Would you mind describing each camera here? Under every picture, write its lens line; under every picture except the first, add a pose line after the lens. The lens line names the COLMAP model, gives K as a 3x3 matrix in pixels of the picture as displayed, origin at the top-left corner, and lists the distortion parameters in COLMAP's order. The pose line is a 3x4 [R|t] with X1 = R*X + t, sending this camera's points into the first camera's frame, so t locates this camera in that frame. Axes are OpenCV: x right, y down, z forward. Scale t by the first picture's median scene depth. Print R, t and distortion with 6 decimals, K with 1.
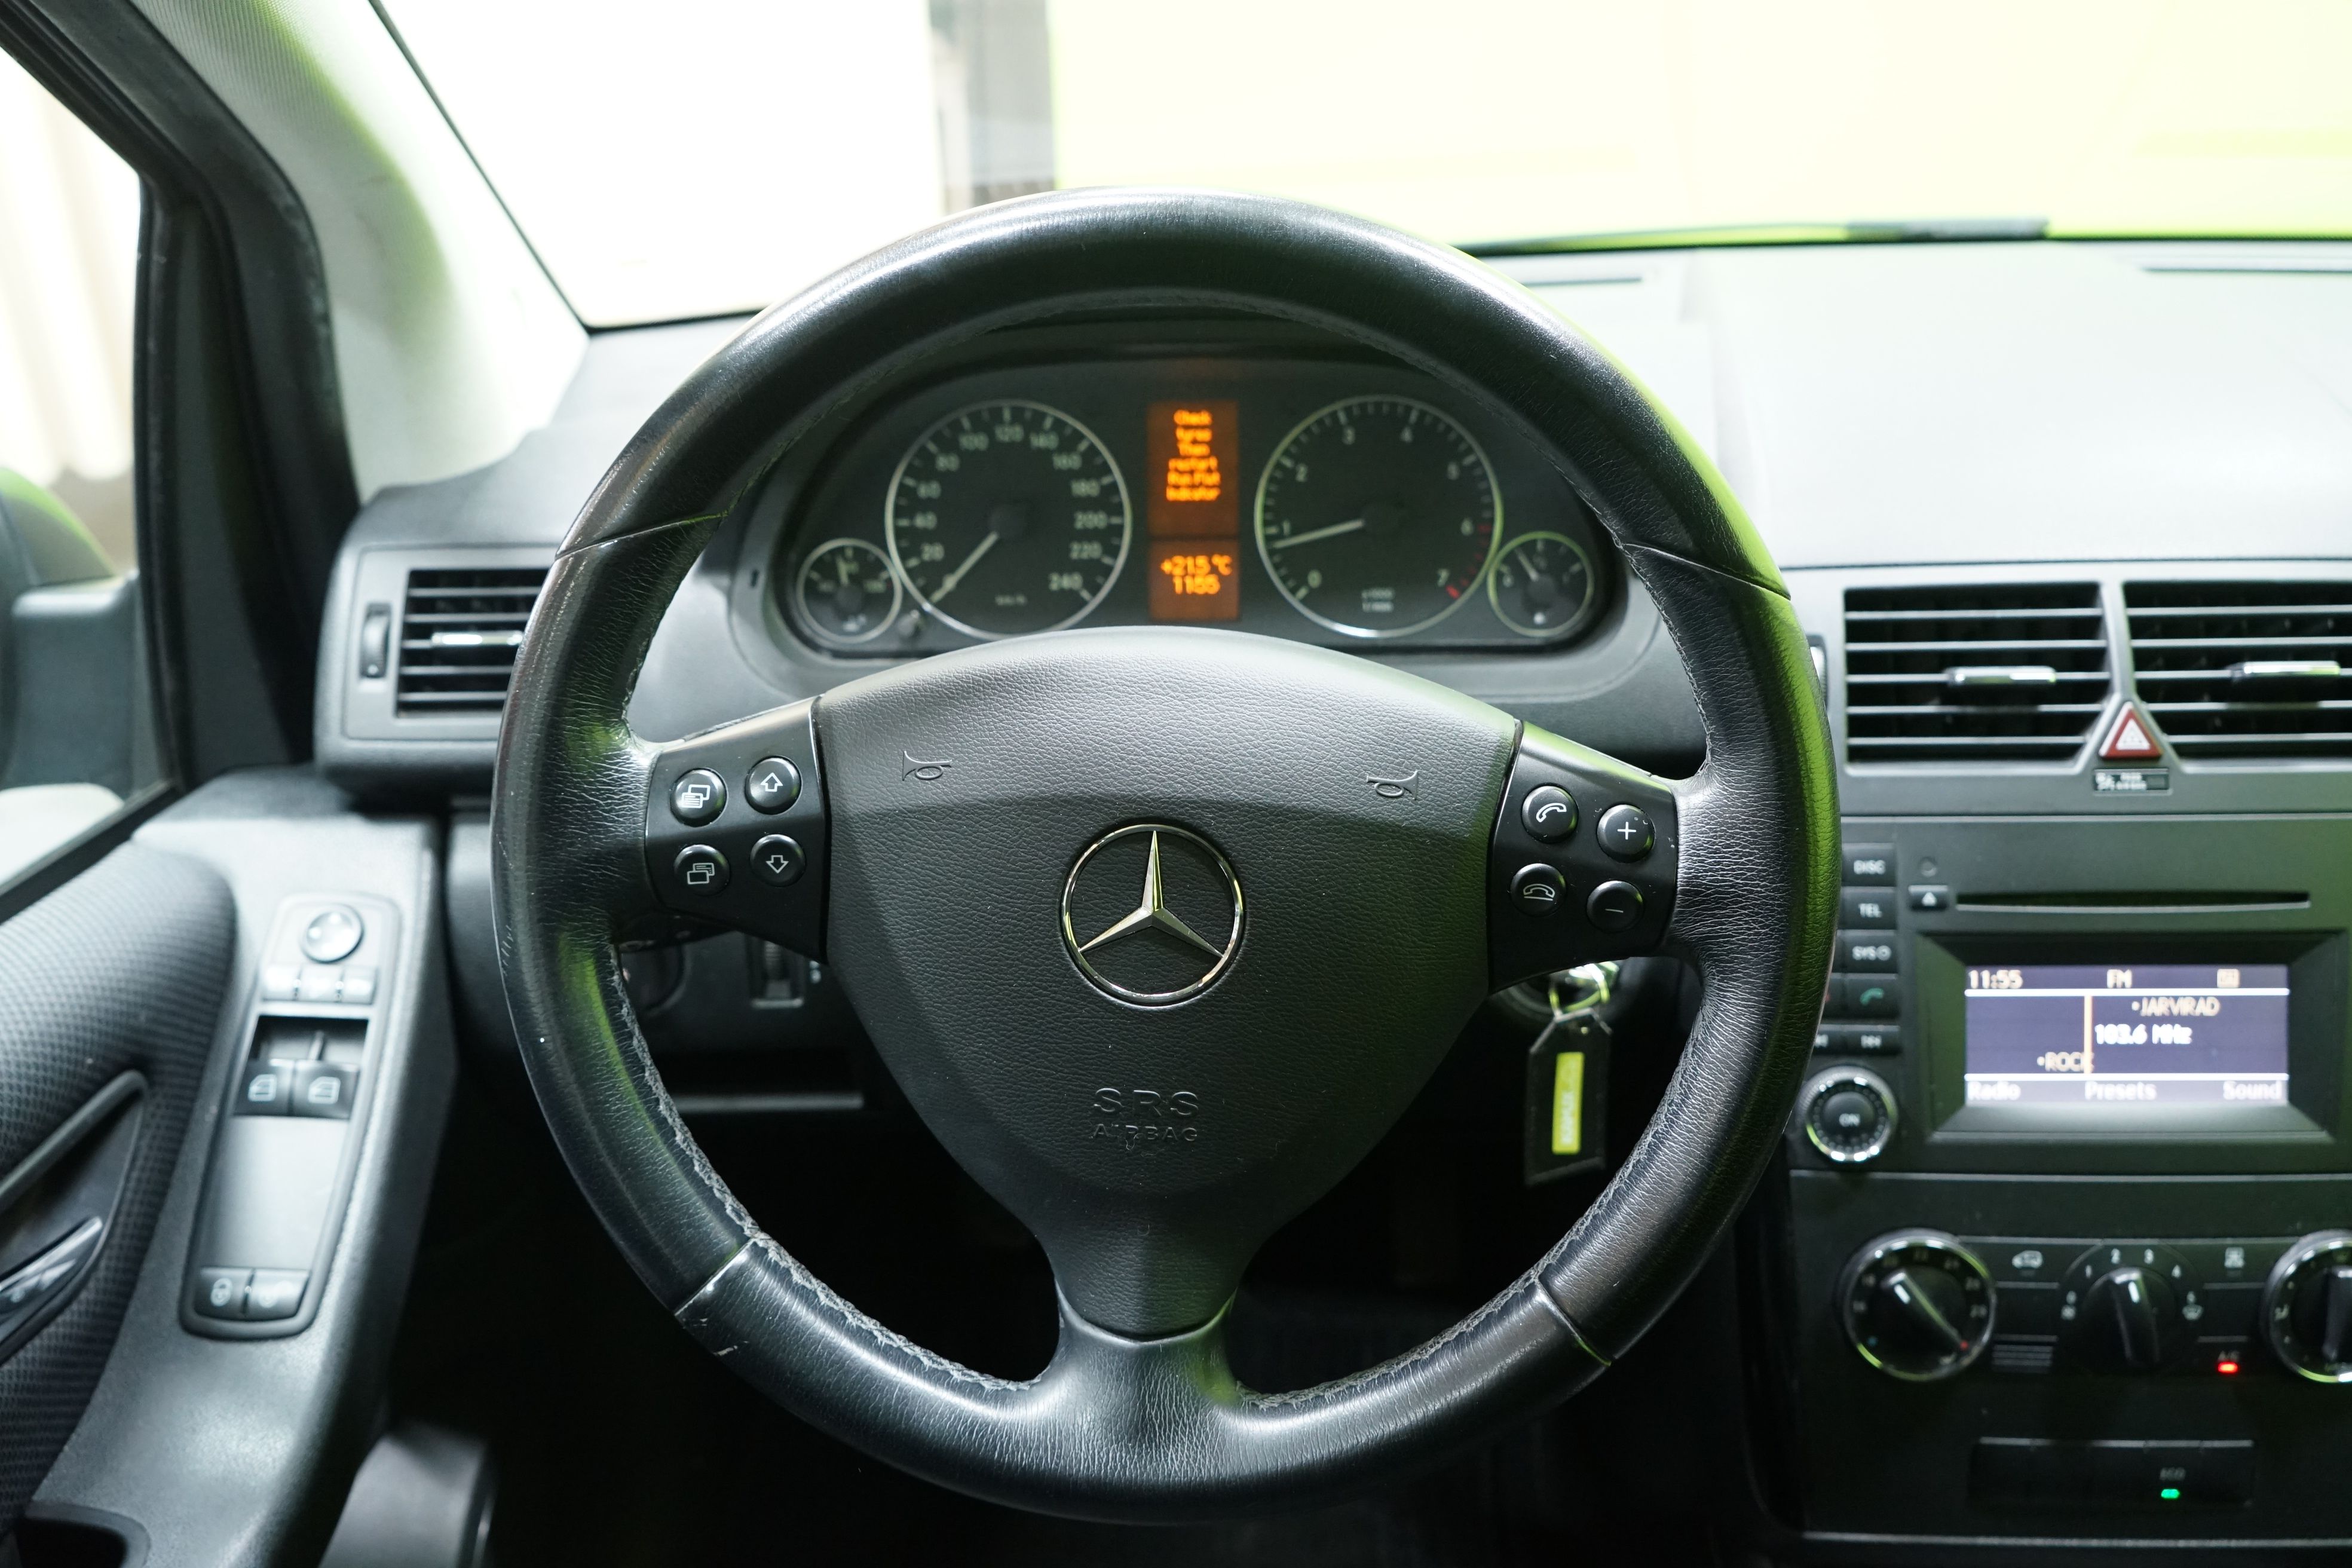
lens RADIAL K [[2242.3, 0, 1176.5], [0, 2242.3, 779.9], [0, 0, 1]] dist [-0.004796, 0.000000]
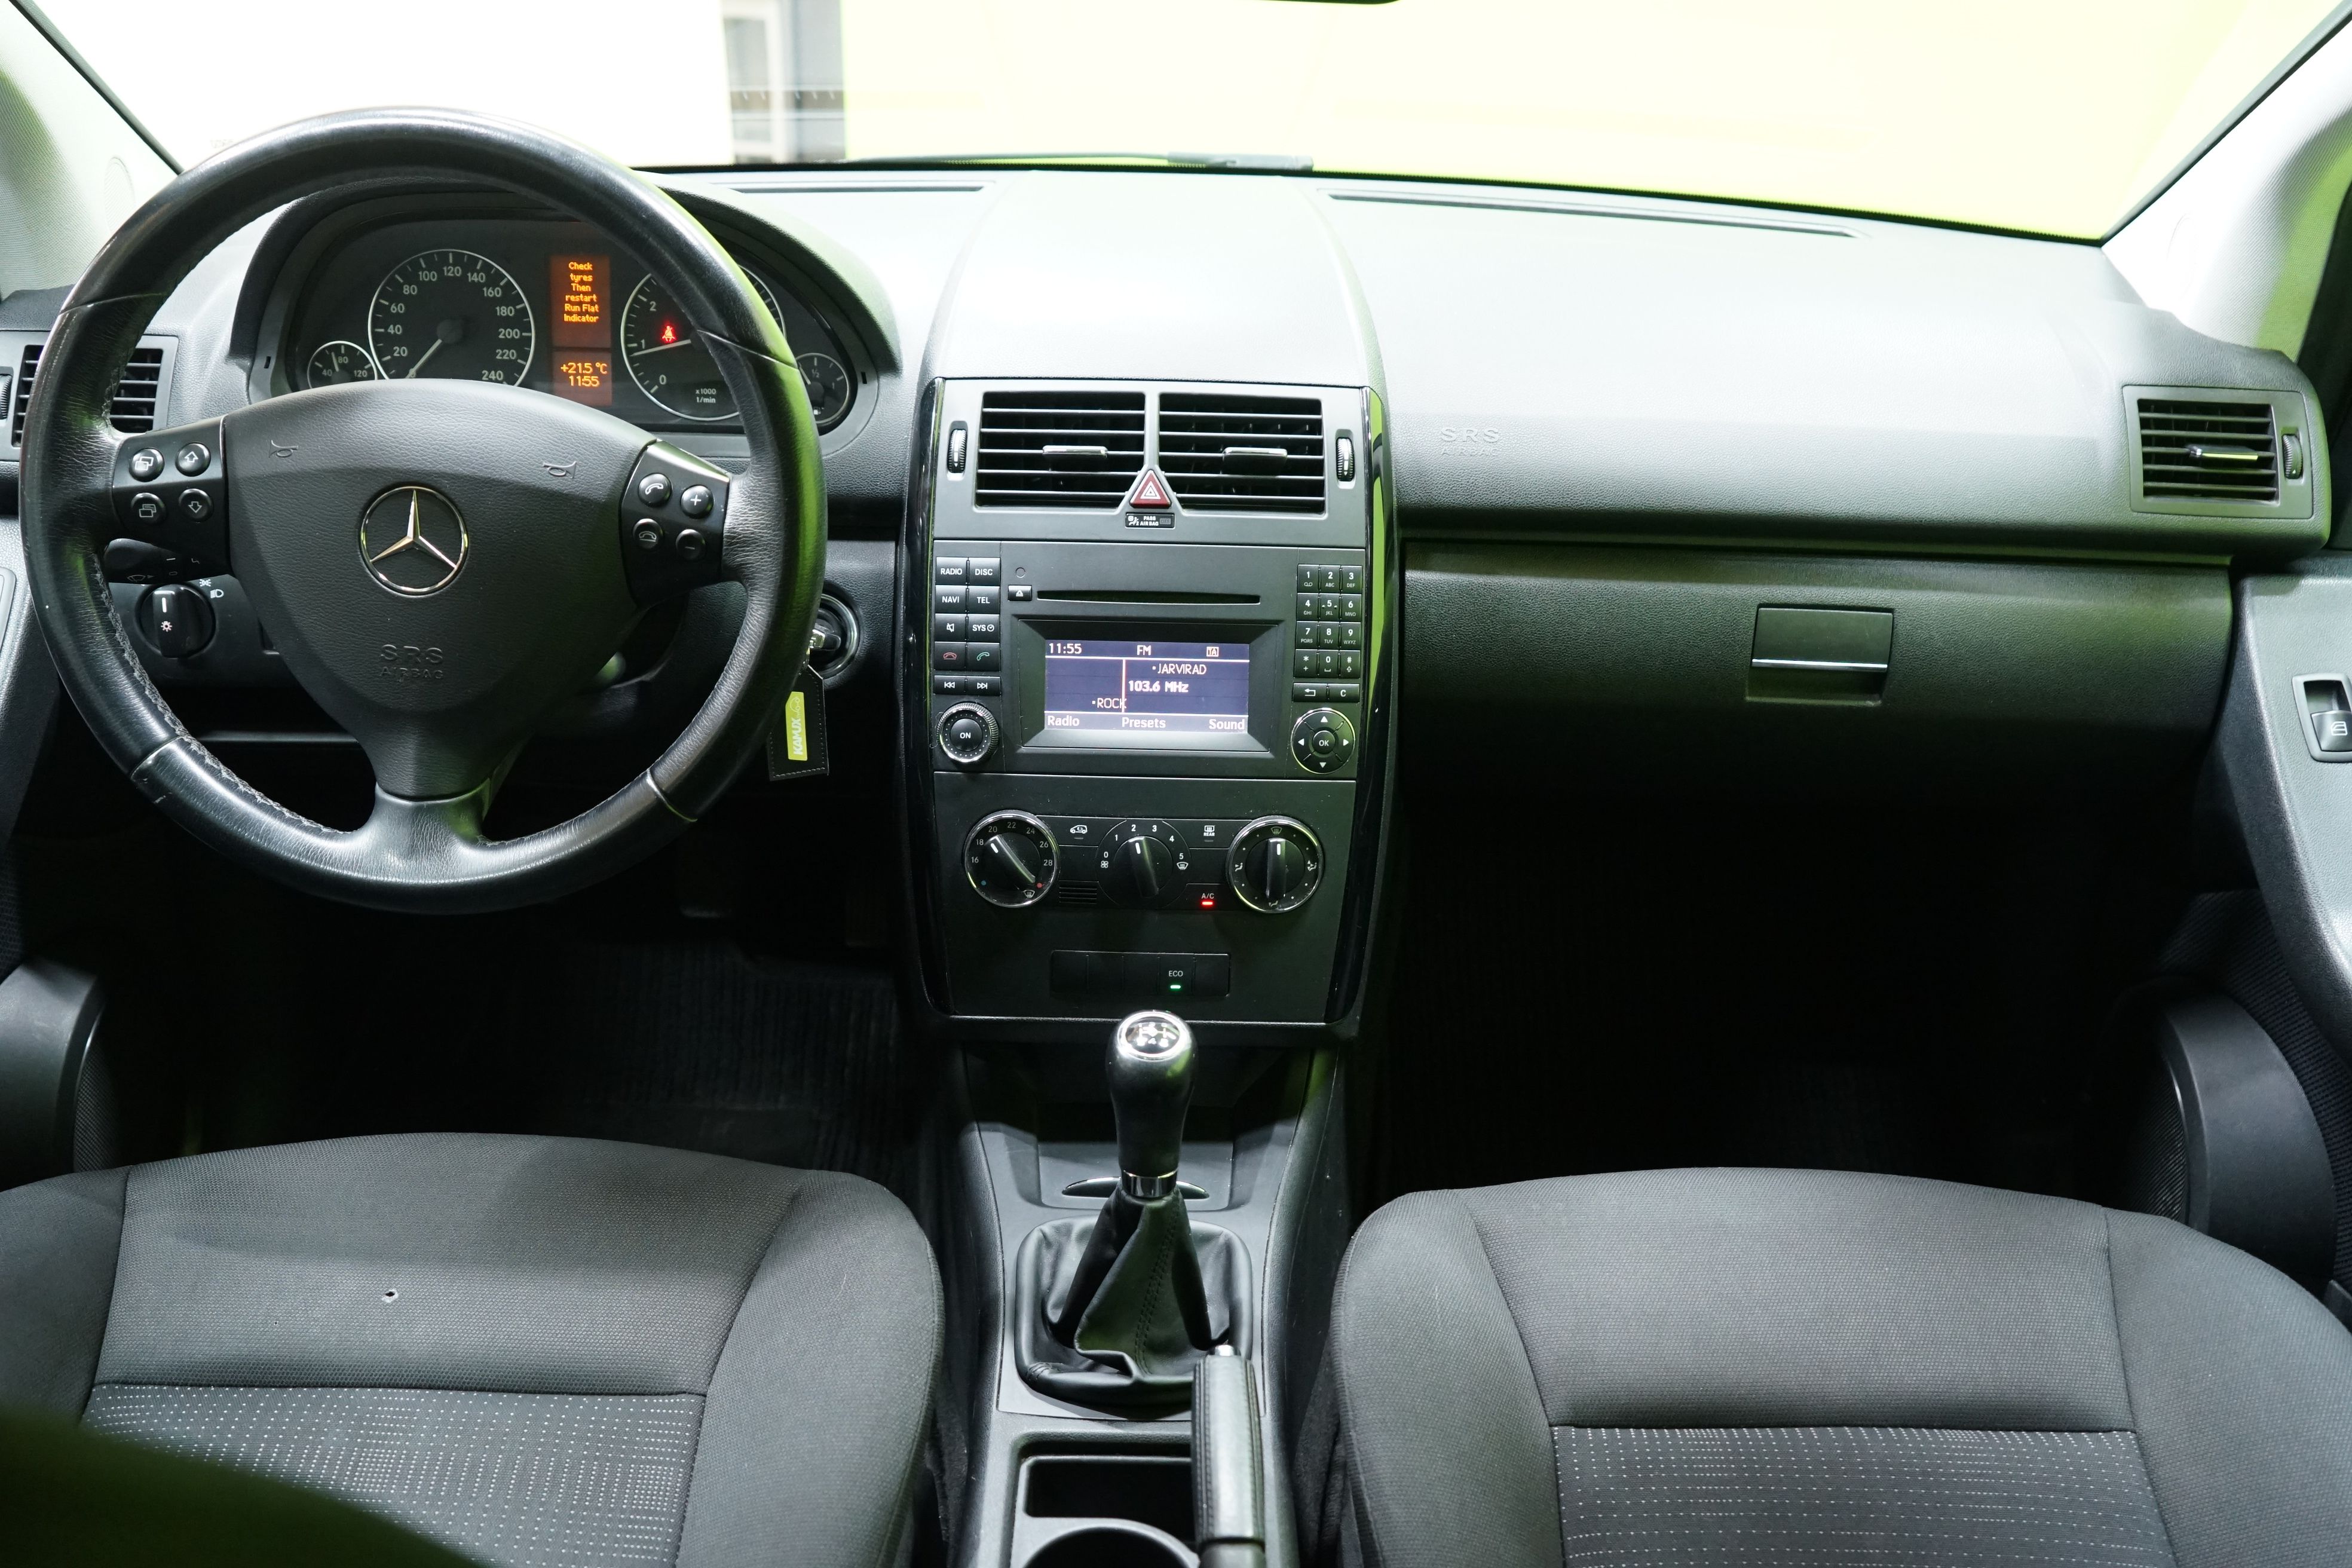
lens RADIAL K [[2242.3, 0, 1181.4], [0, 2242.3, 780.1], [0, 0, 1]] dist [-0.004796, 0.000000]
pose [[0.998119, 0.028987, 0.054019, 0.361492], [-0.030738, 0.999019, 0.031863, 0.126920], [-0.053043, -0.033464, 0.998031, -0.543795]]
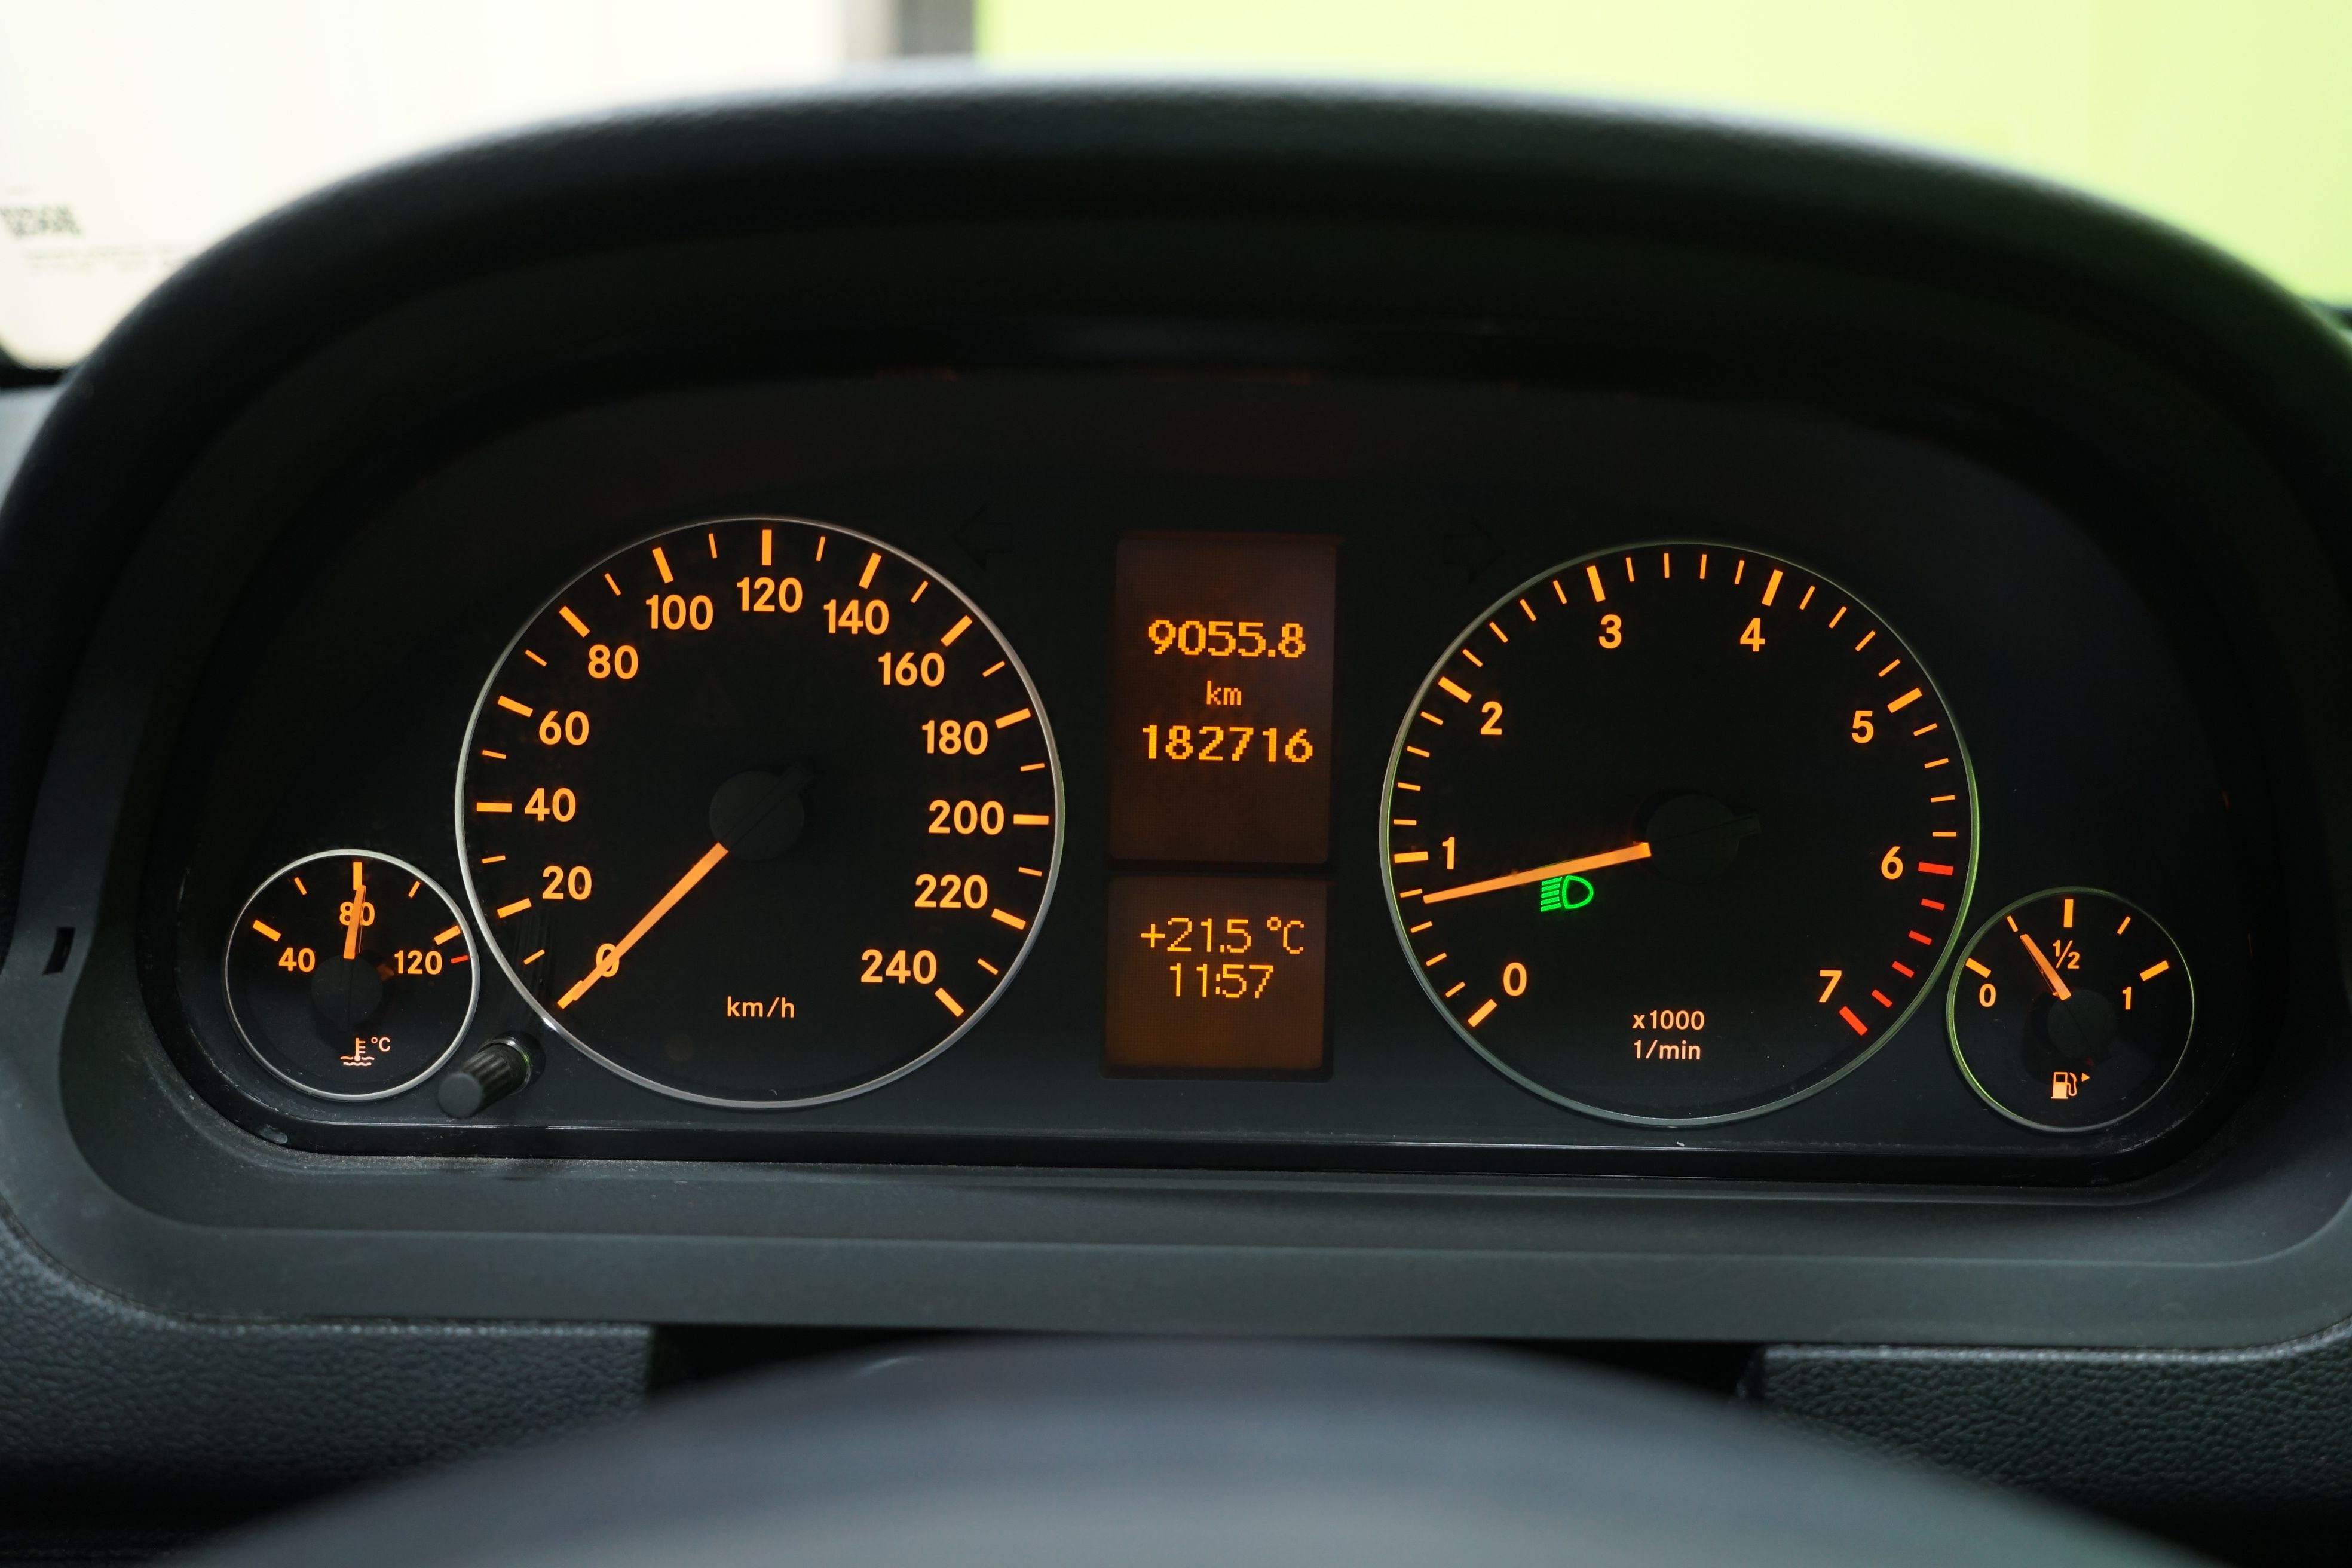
lens RADIAL K [[2242.3, 0, 1171.3], [0, 2242.3, 789.6], [0, 0, 1]] dist [-0.004796, 0.000000]
pose [[0.998025, 0.032627, 0.053684, -0.025738], [-0.027429, 0.995113, -0.094855, -0.091585], [-0.056517, 0.093196, 0.994042, 0.655133]]
